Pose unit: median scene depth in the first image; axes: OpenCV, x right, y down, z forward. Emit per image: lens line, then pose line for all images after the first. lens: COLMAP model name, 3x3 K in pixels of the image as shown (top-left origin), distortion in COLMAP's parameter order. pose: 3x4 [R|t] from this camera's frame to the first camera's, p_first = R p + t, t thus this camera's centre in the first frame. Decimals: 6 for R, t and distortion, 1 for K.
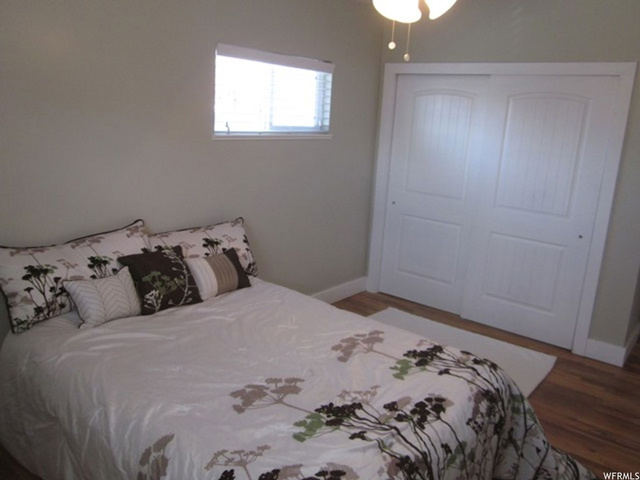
lens RADIAL K [[537.1, 0, 320.0], [0, 537.1, 240.0], [0, 0, 1]] dist [-0.036156, 0.006342]
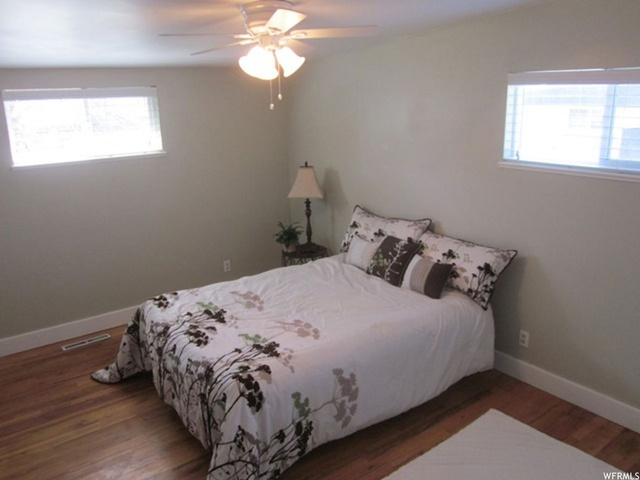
lens RADIAL K [[537.1, 0, 320.0], [0, 537.1, 240.0], [0, 0, 1]] dist [-0.036156, 0.006342]
pose [[-0.245987, 0.211302, -0.945961, 1.317758], [-0.210908, 0.940896, 0.265015, -0.376803], [0.946049, 0.264701, -0.186883, 1.333703]]
